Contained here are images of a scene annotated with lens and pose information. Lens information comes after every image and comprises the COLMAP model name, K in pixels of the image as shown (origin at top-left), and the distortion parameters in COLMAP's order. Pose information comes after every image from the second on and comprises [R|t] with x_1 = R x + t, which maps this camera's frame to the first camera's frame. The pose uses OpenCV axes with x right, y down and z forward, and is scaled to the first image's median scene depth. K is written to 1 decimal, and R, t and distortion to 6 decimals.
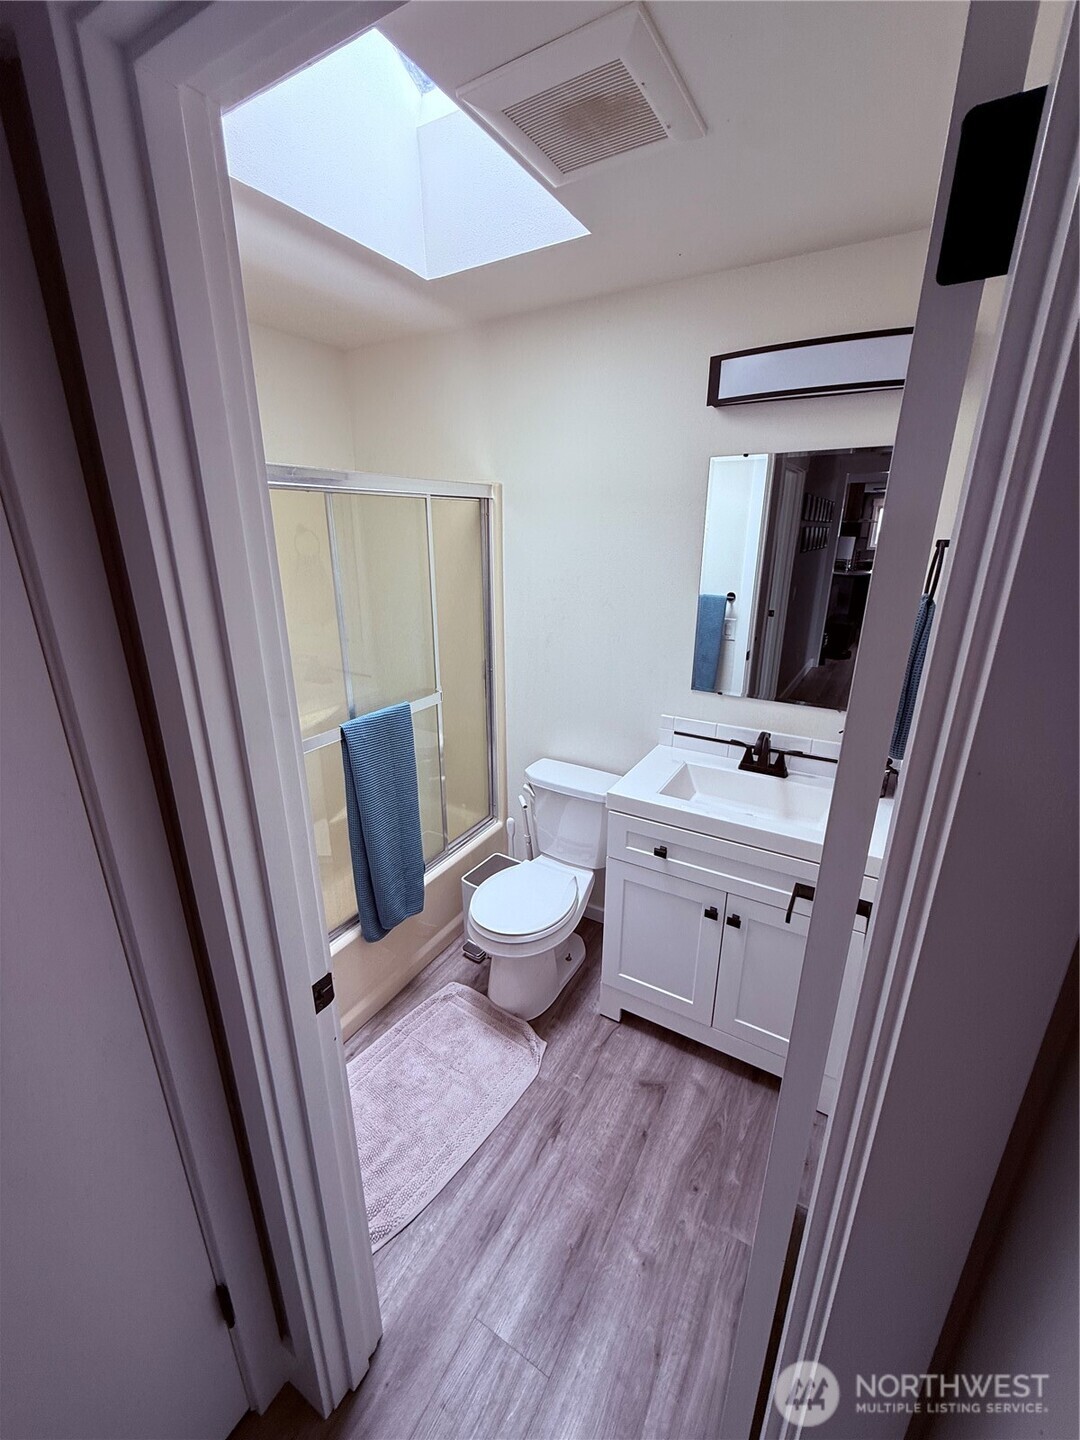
lens RADIAL K [[573.8, 0, 537.9], [0, 573.8, 717.6], [0, 0, 1]] dist [0.000054, -0.000245]
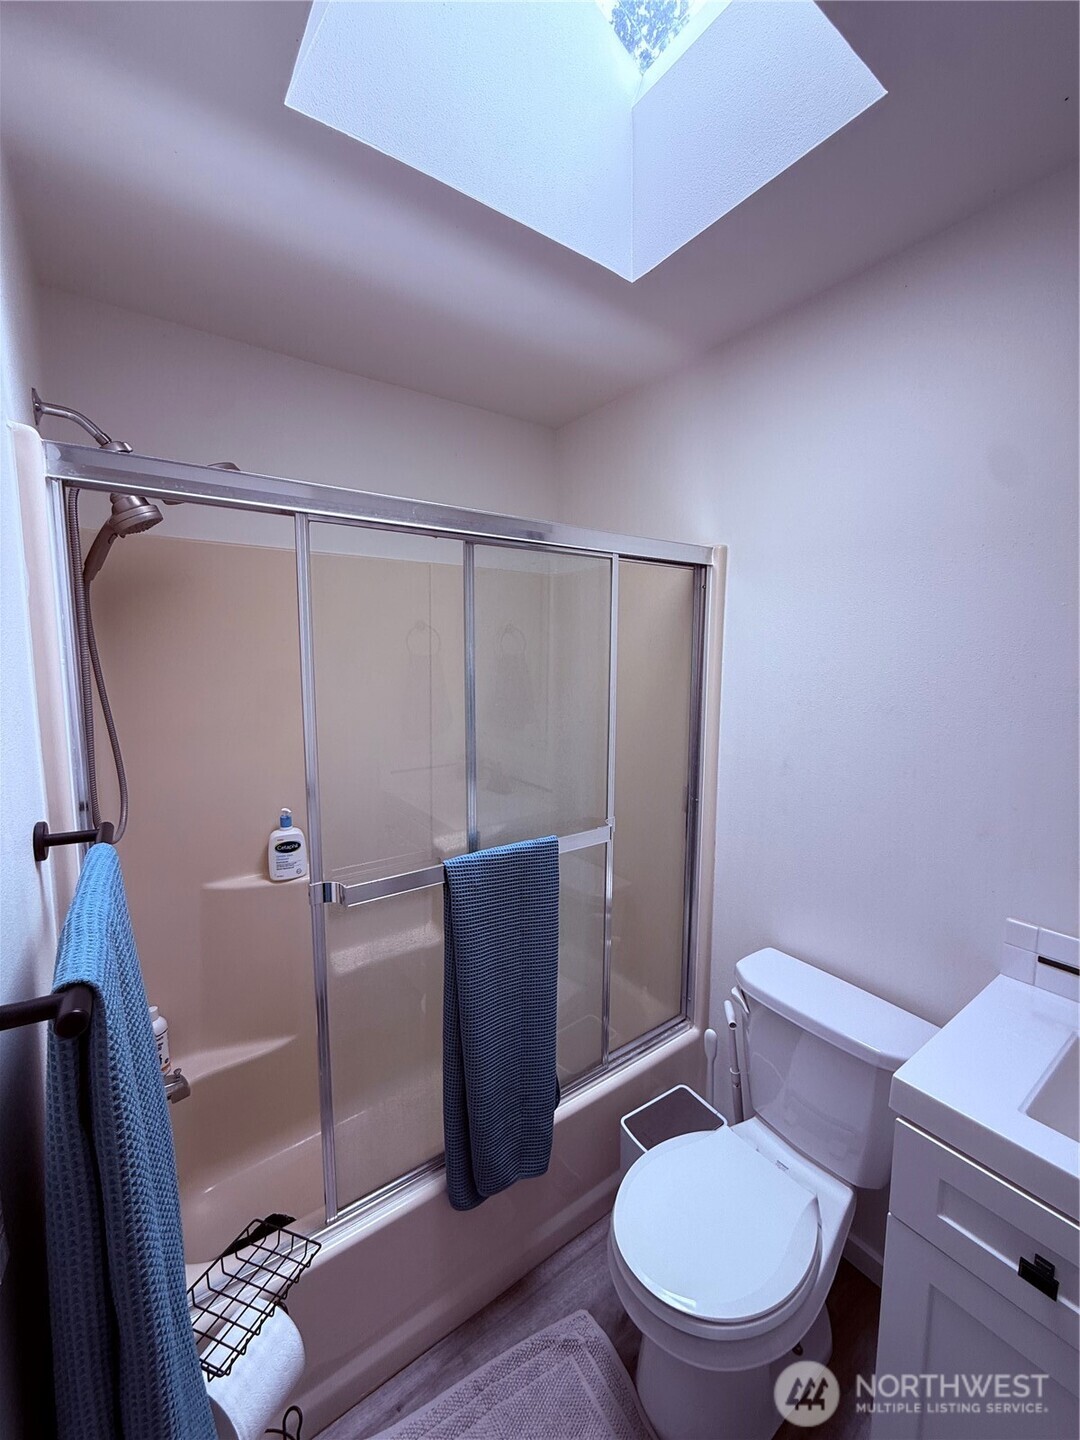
lens RADIAL K [[573.8, 0, 537.9], [0, 573.8, 717.6], [0, 0, 1]] dist [0.000054, -0.000245]
pose [[0.915761, 0.047705, -0.398880, 0.018434], [-0.127108, 0.976319, -0.175054, -0.038676], [0.381083, 0.211008, 0.900140, 0.309461]]
